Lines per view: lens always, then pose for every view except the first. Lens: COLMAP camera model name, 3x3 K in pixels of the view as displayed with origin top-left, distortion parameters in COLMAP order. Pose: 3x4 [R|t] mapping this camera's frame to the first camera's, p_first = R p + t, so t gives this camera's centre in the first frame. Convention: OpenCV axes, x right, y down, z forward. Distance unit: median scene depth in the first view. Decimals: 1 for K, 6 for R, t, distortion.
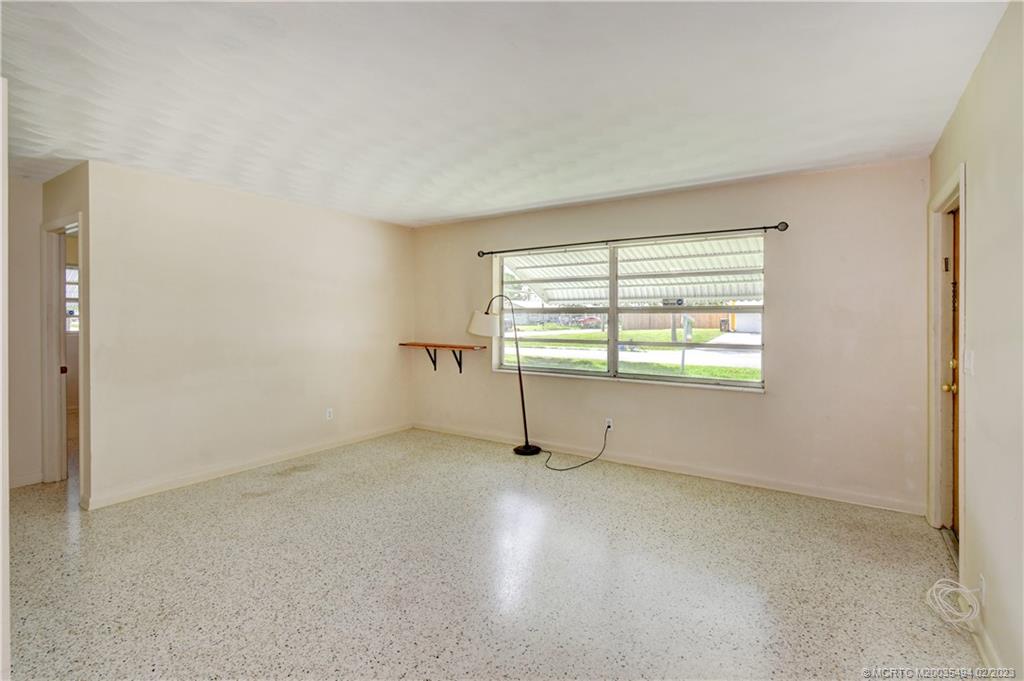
lens RADIAL K [[462.9, 0, 523.0], [0, 462.9, 322.1], [0, 0, 1]] dist [0.002218, -0.000096]
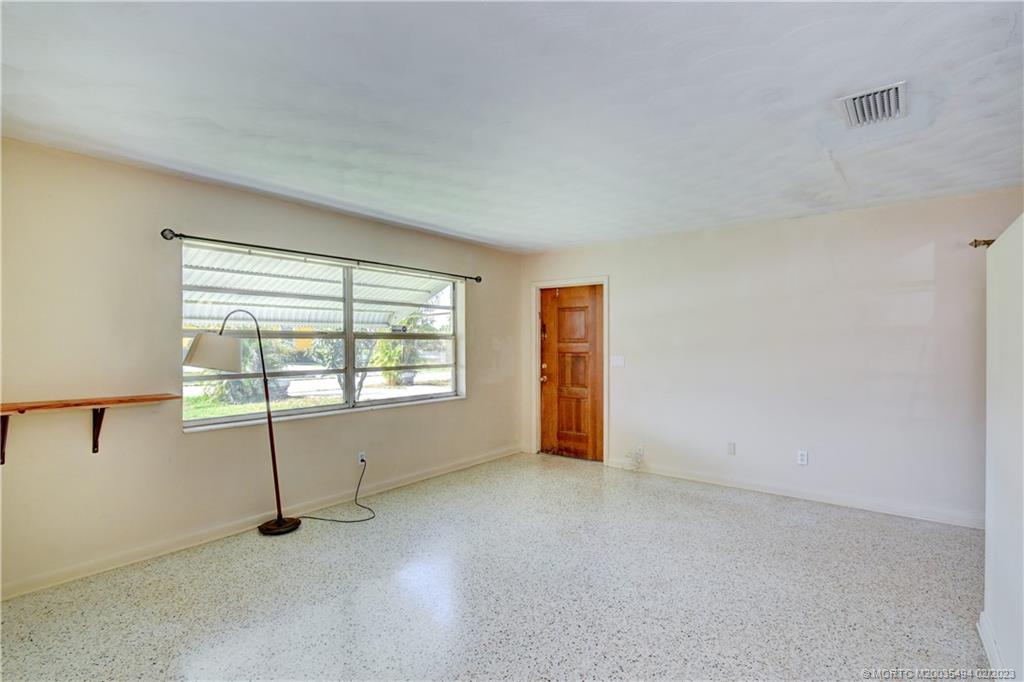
lens RADIAL K [[474.6, 0, 512.0], [0, 474.6, 341.0], [0, 0, 1]] dist [0.001193, -0.000020]
pose [[0.136512, 0.004045, 0.990630, -0.695956], [0.012249, 0.999908, -0.005771, -0.004665], [-0.990563, 0.012922, 0.136450, 0.549316]]
